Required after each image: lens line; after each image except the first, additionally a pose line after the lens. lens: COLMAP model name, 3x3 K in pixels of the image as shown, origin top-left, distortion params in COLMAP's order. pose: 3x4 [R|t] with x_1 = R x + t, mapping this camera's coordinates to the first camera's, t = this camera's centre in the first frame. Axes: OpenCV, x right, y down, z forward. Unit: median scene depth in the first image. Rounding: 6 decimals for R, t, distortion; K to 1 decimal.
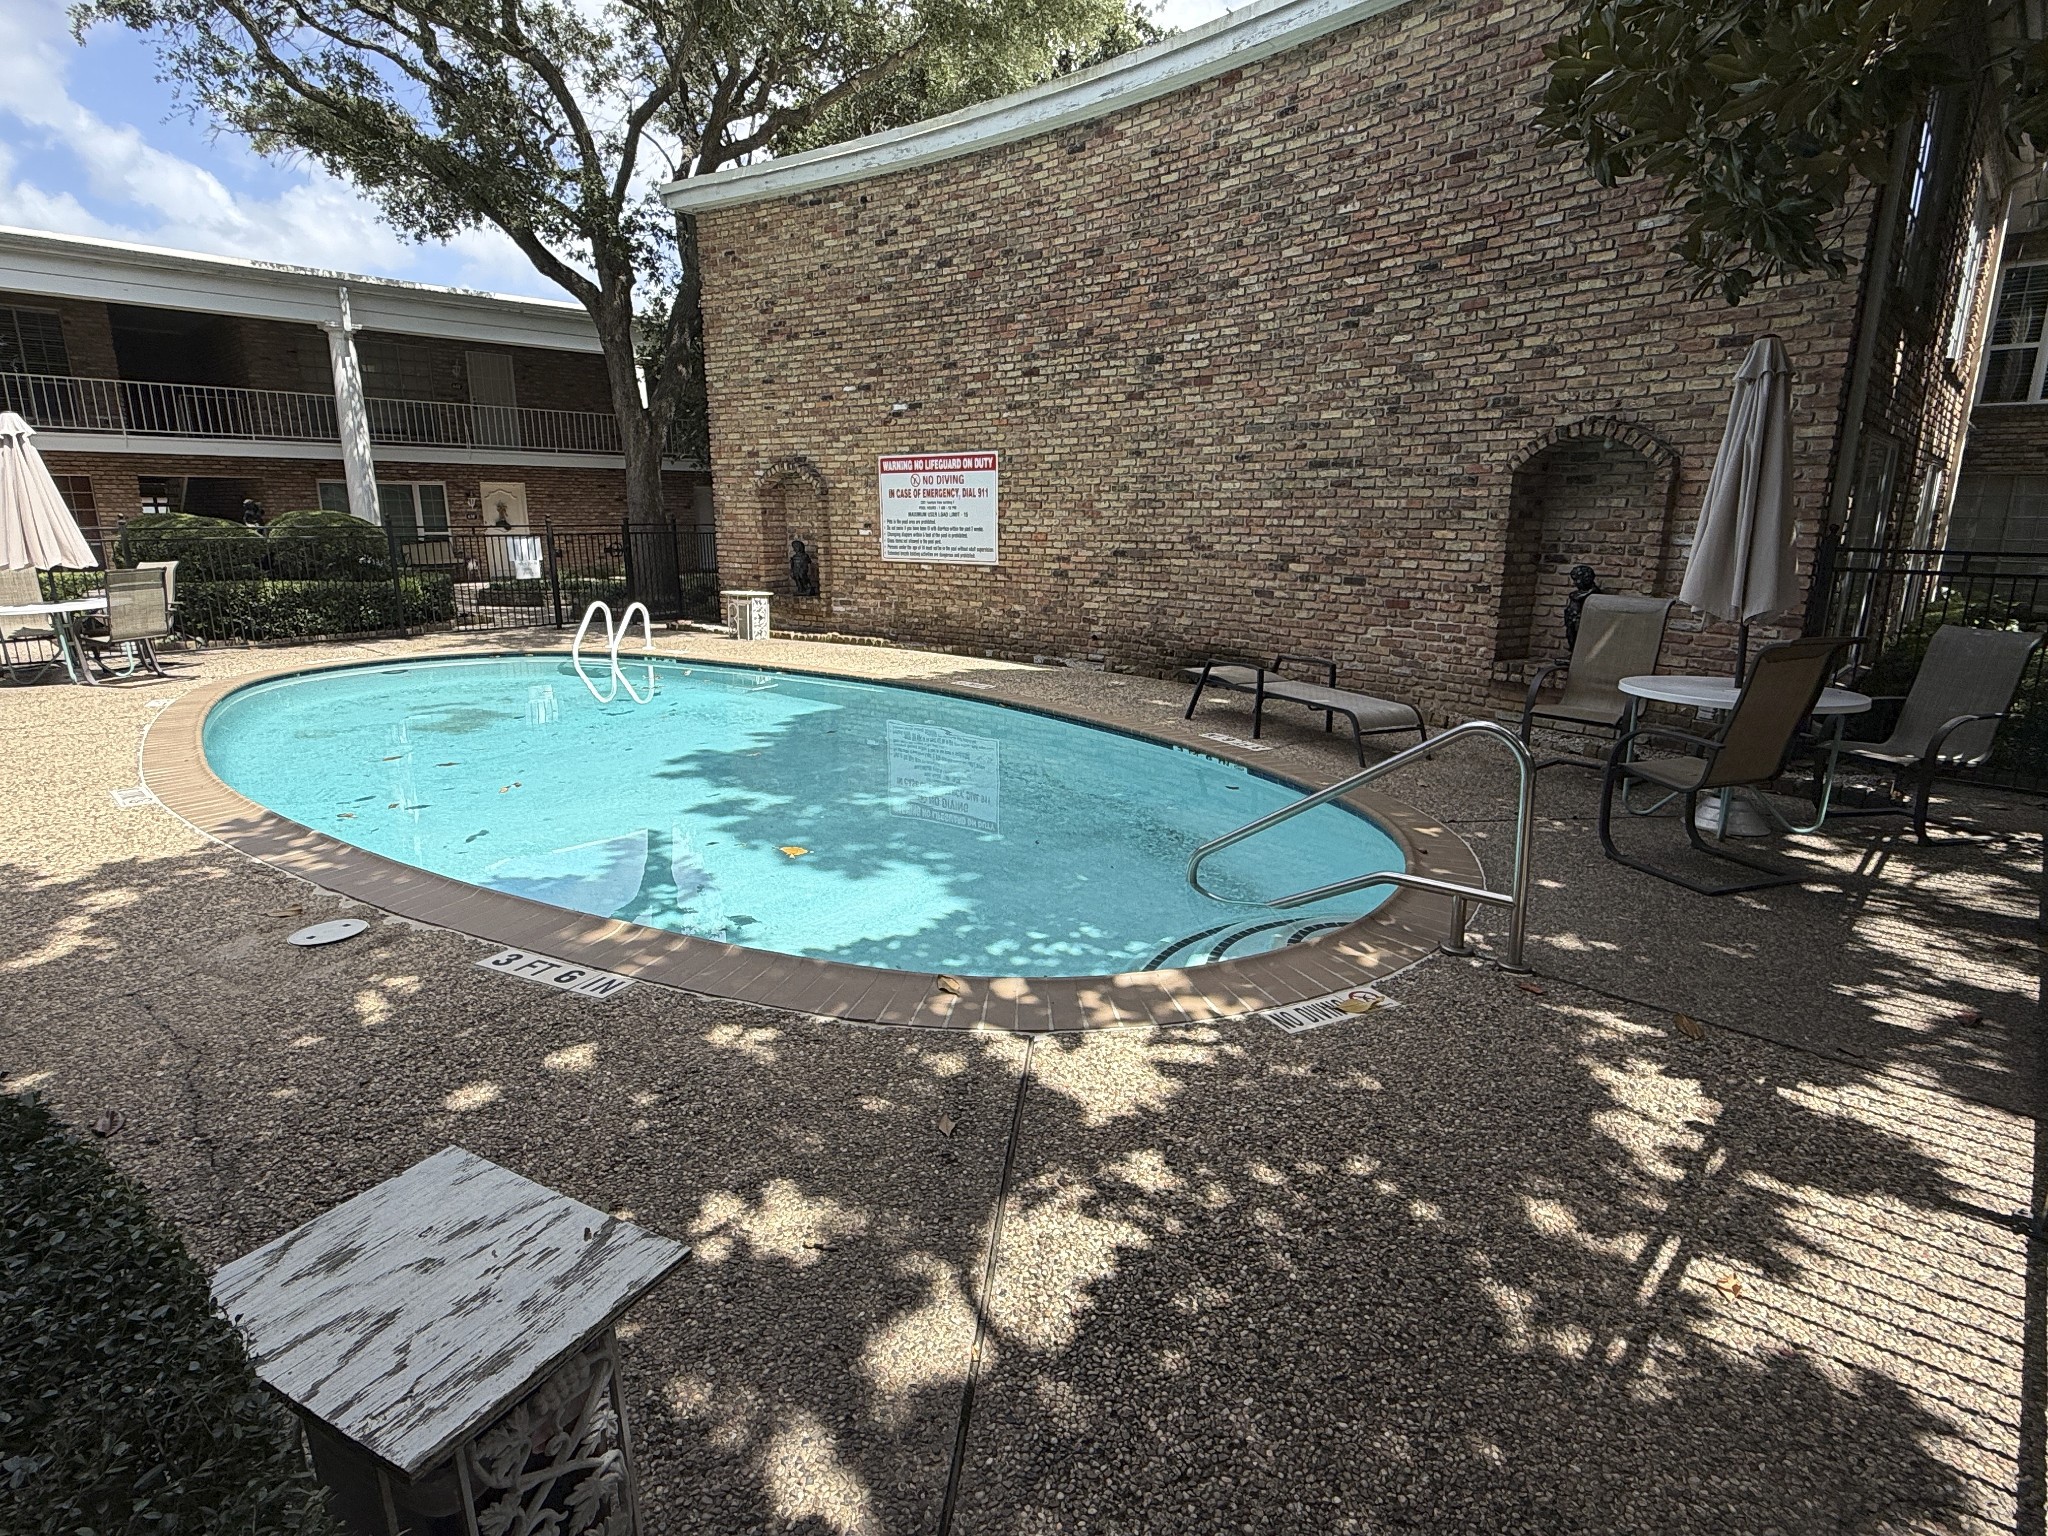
lens RADIAL K [[1064.0, 0, 1030.1], [0, 1064.0, 774.4], [0, 0, 1]] dist [0.004966, -0.002049]
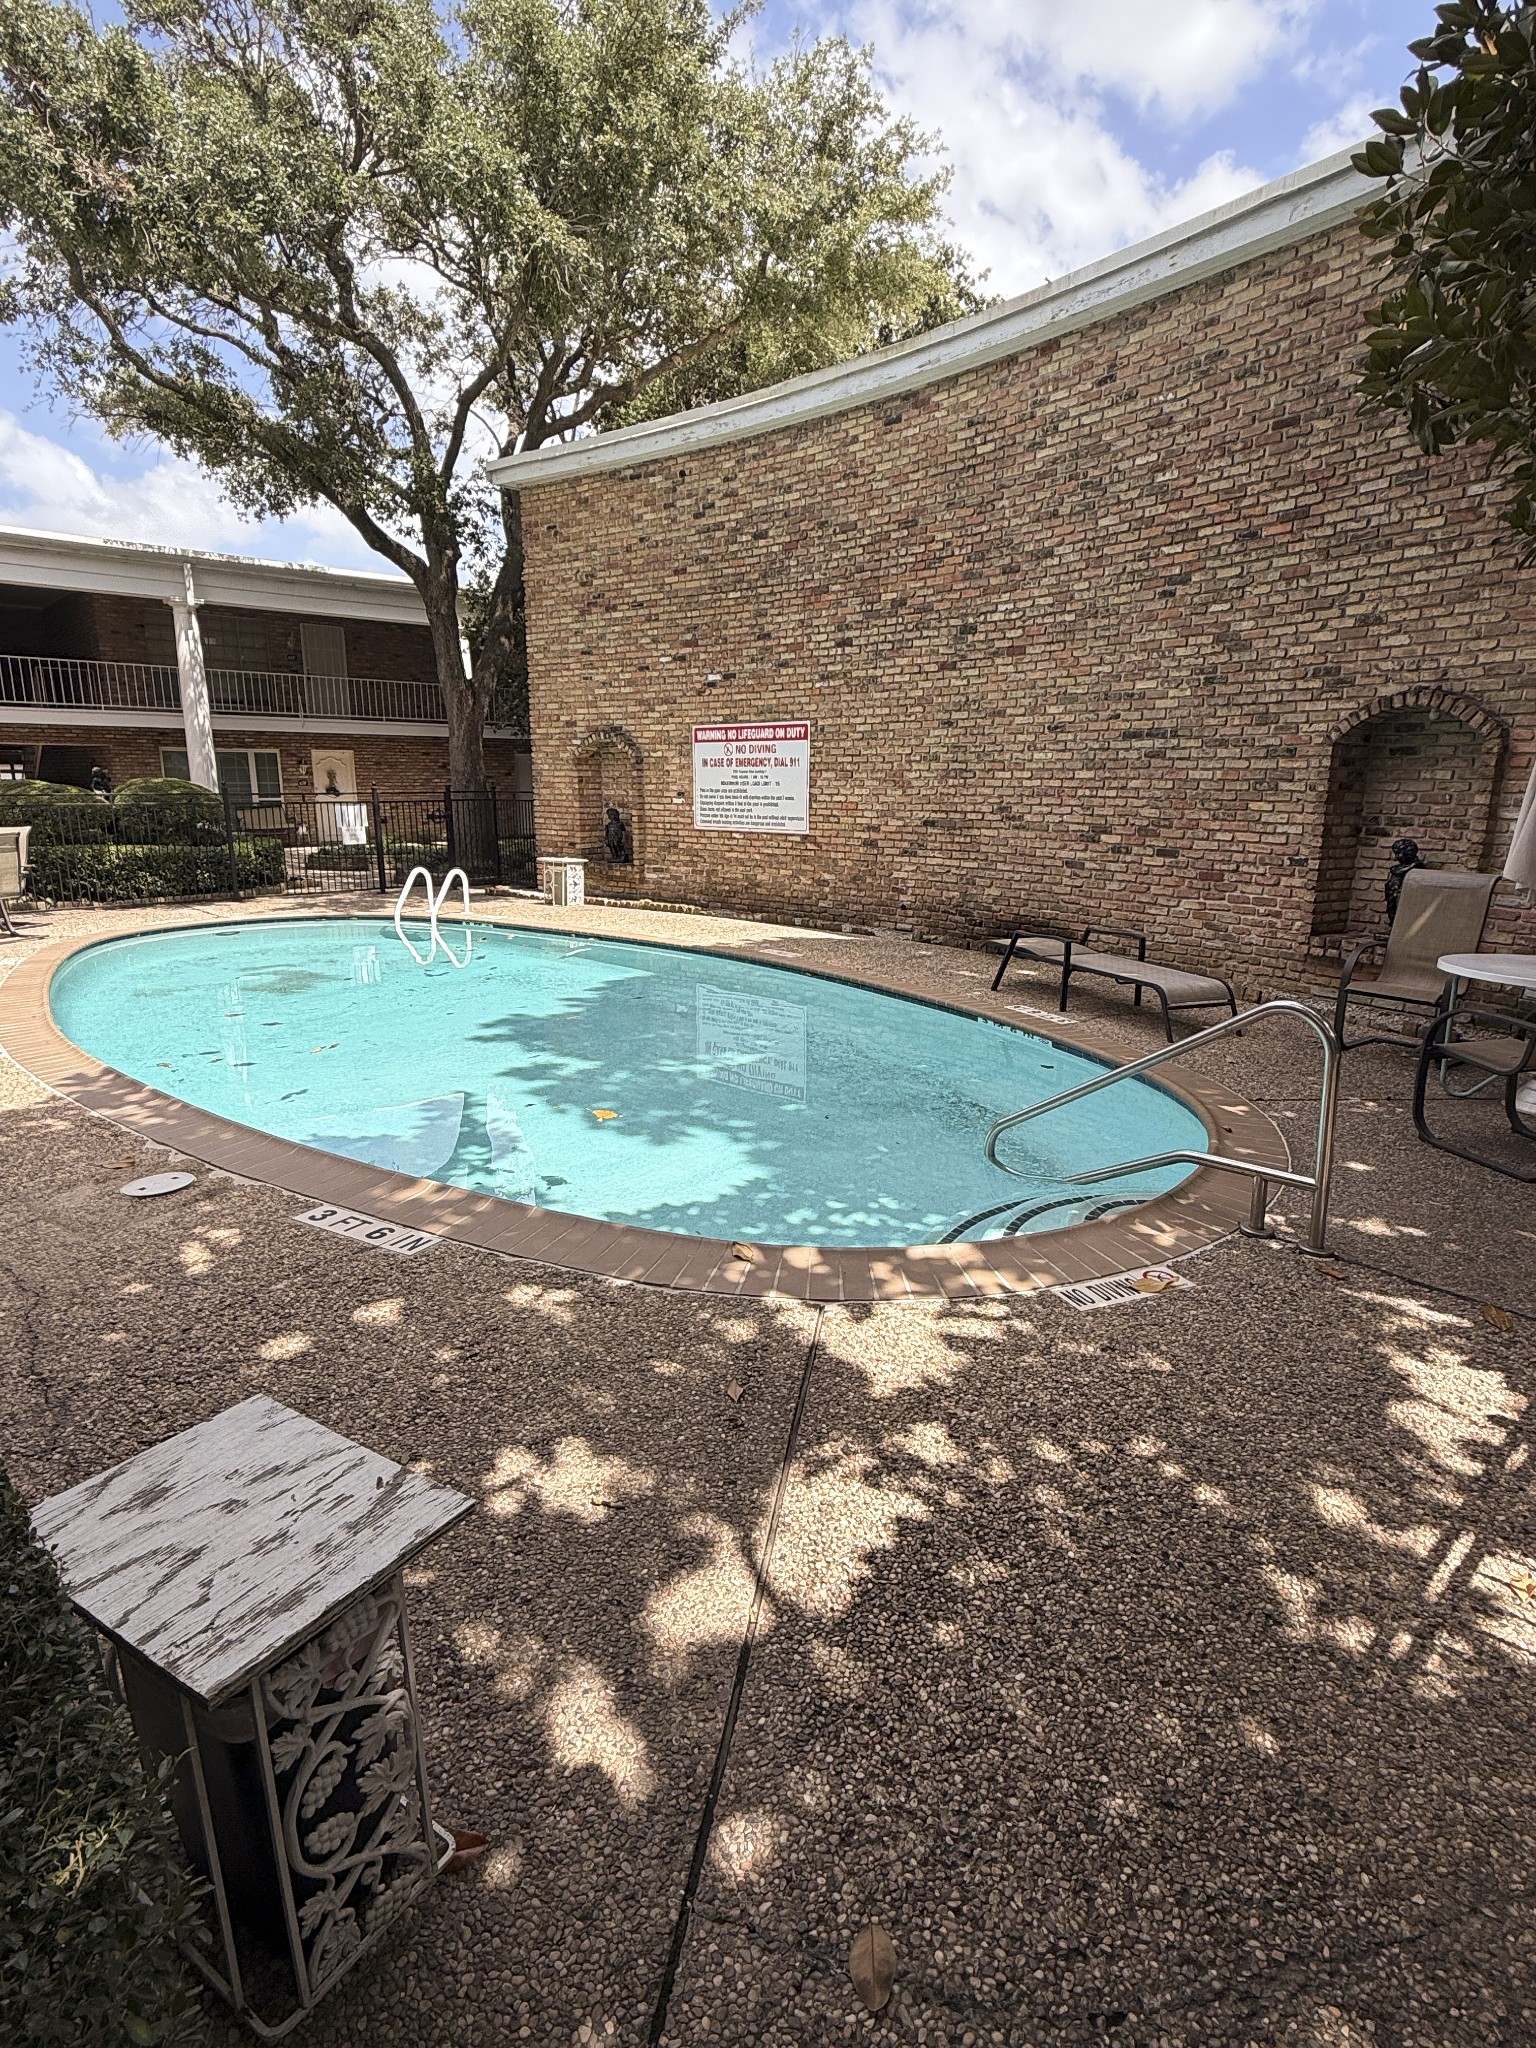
lens RADIAL K [[1064.0, 0, 778.8], [0, 1064.0, 1035.1], [0, 0, 1]] dist [0.004966, -0.002049]
pose [[0.998001, 0.016518, -0.061004, 0.009721], [-0.016753, 0.999854, -0.003349, -0.004067], [0.060940, 0.004365, 0.998132, -0.008251]]
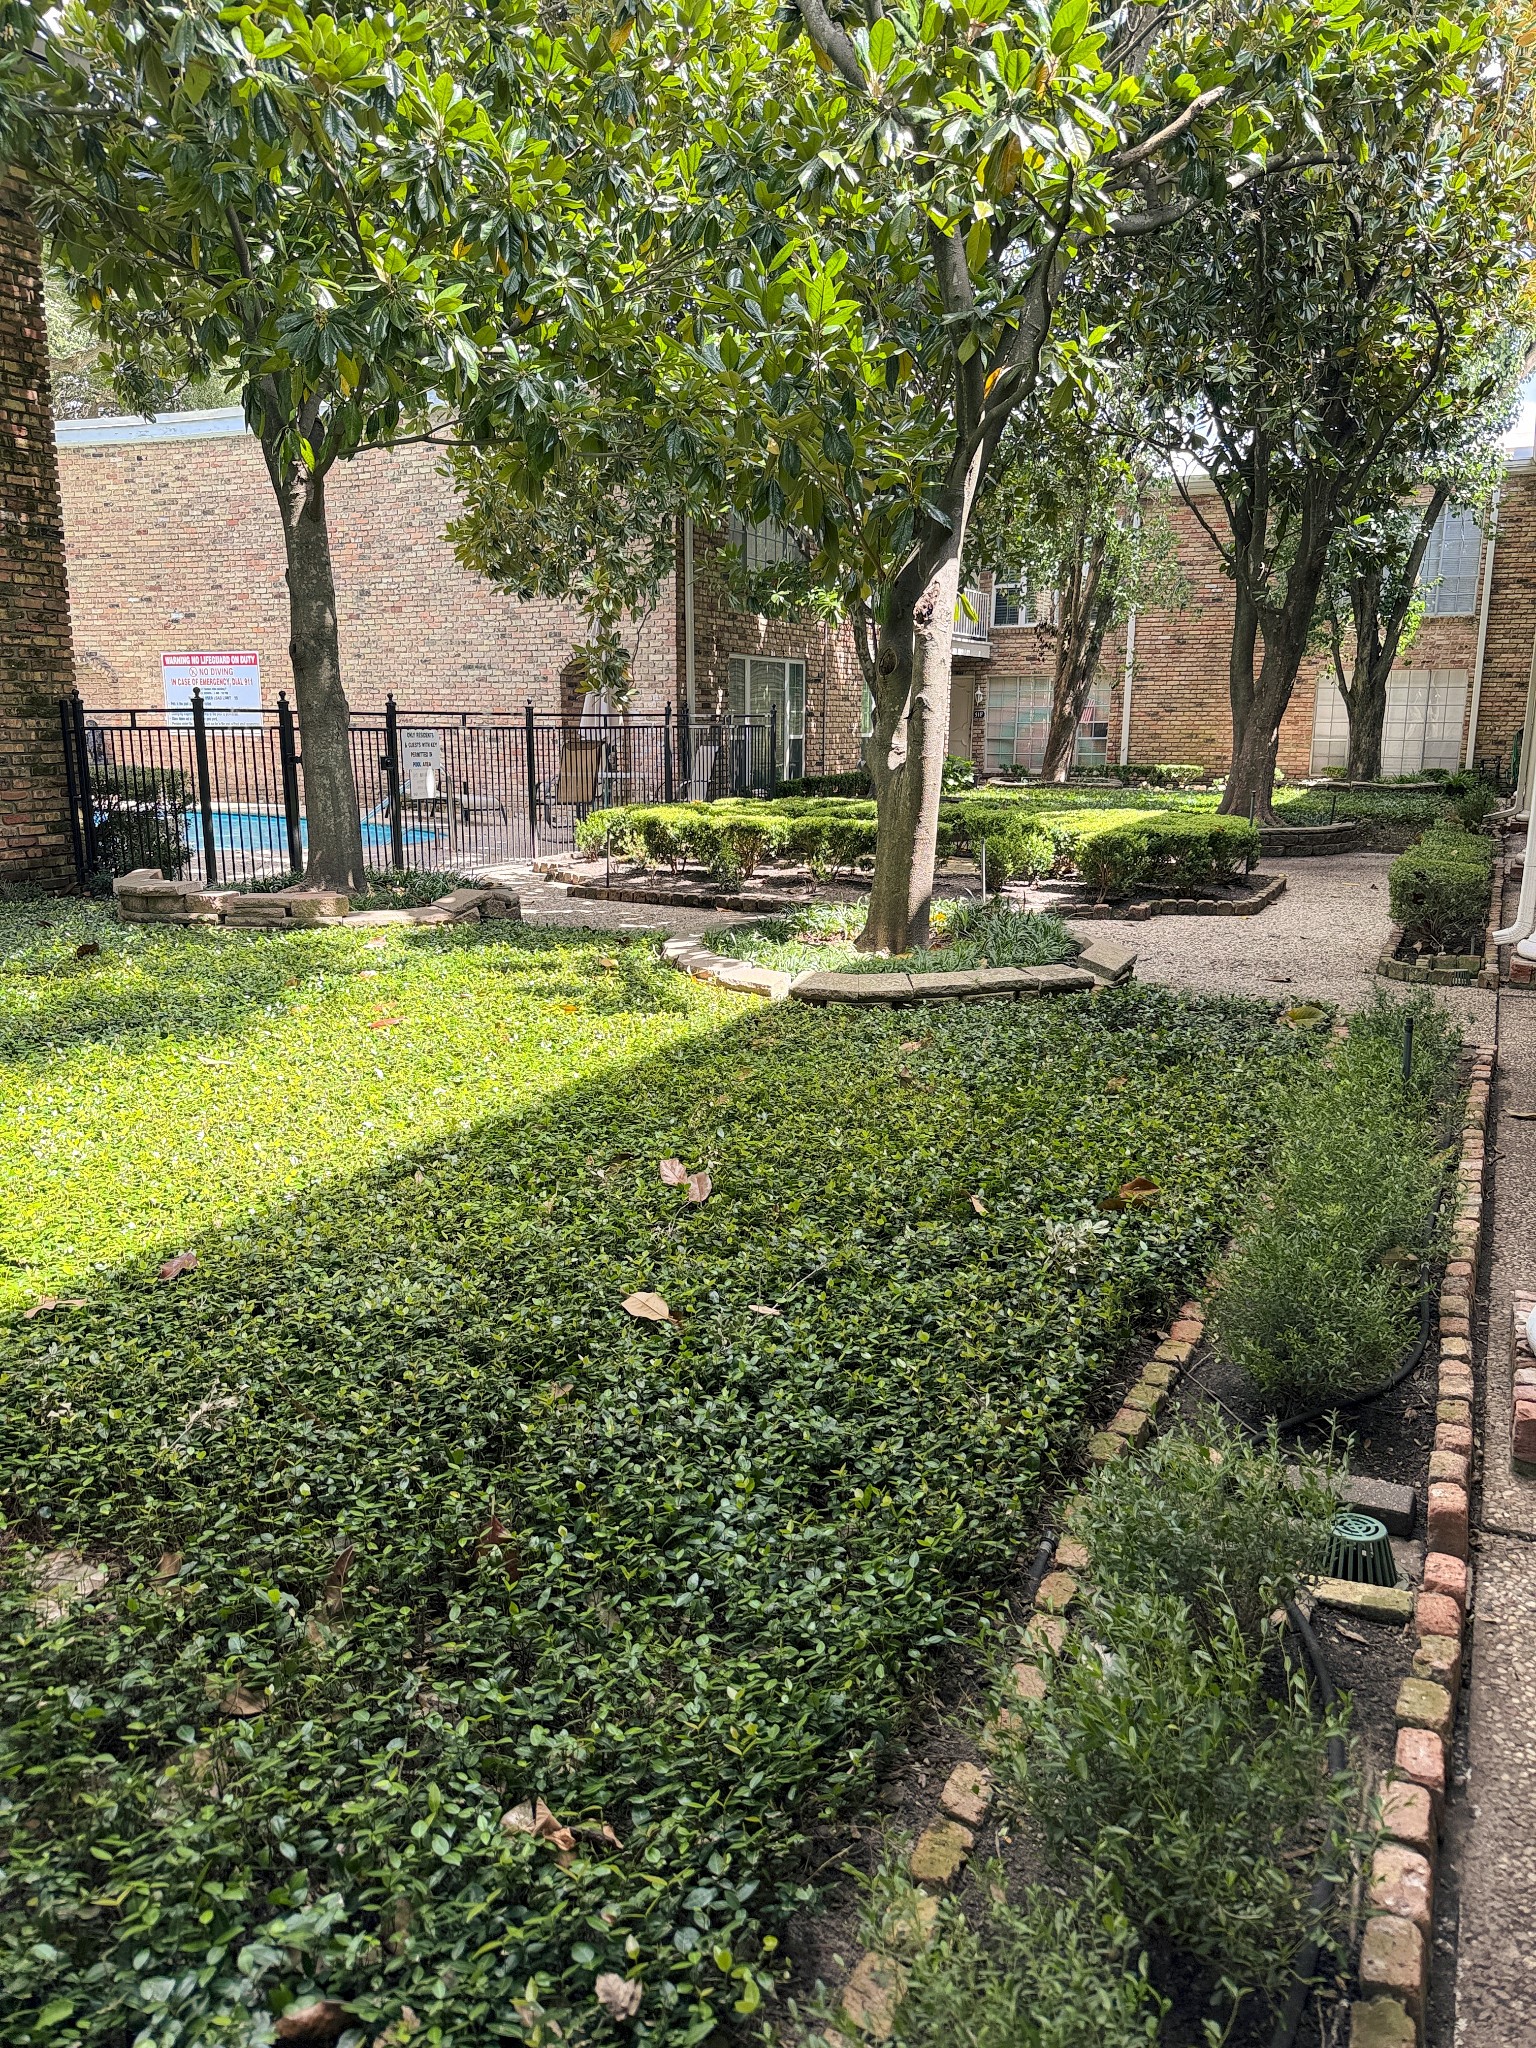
lens RADIAL K [[1440.2, 0, 768.0], [0, 1440.2, 1021.5], [0, 0, 1]] dist [0.057371, -0.073667]
pose [[0.965162, -0.051337, 0.256569, 0.143936], [0.059162, 0.997986, -0.022868, 0.360340], [-0.254878, 0.037250, 0.966255, -1.365303]]
